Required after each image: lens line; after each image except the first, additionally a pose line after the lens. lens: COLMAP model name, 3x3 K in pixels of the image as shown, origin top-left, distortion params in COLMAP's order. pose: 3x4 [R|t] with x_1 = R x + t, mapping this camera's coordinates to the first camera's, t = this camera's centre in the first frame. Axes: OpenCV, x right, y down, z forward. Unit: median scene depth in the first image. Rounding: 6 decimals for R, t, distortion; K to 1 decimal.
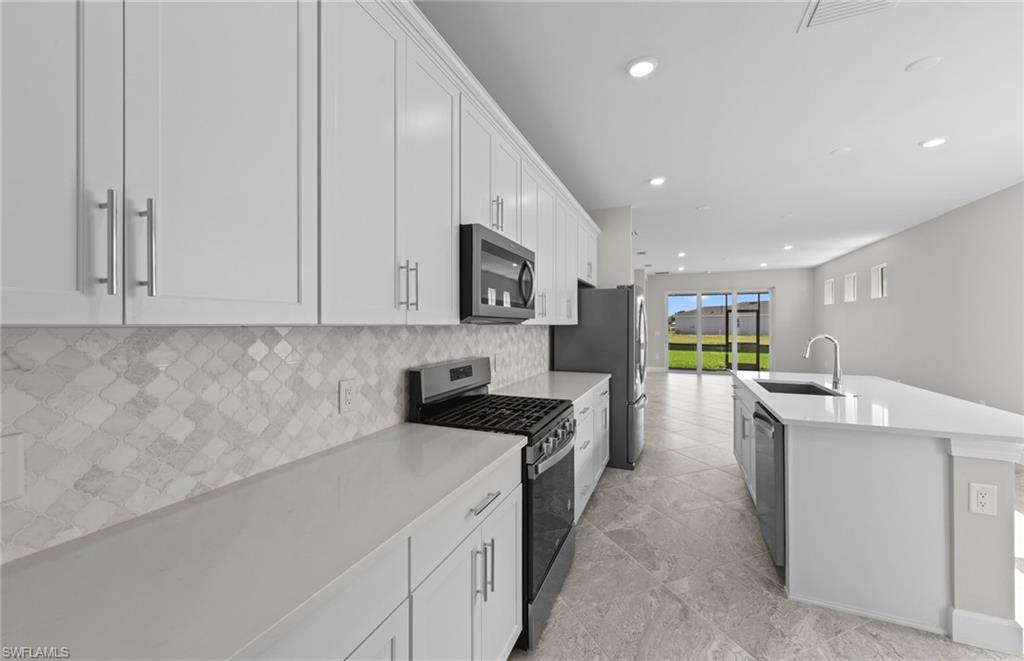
lens RADIAL K [[393.3, 0, 513.5], [0, 393.3, 324.3], [0, 0, 1]] dist [0.011893, 0.000085]
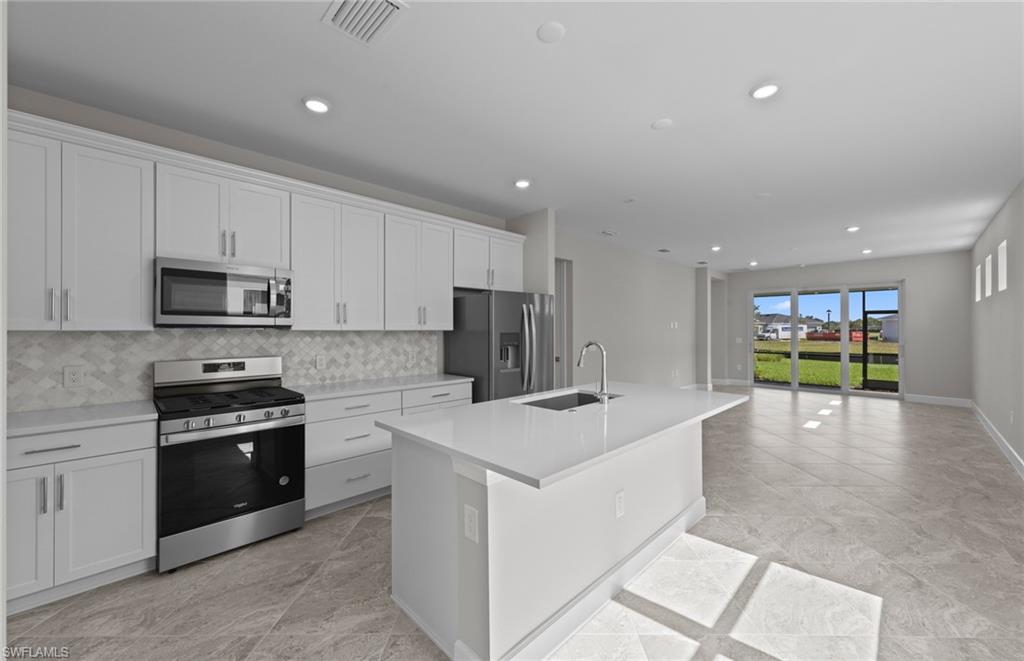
lens RADIAL K [[385.6, 0, 516.2], [0, 385.6, 330.1], [0, 0, 1]] dist [0.001321, 0.000164]
pose [[0.923661, -0.000977, -0.383210, 1.311279], [0.001288, 0.999999, 0.000554, 0.000524], [0.383209, -0.001005, 0.923661, 0.197550]]
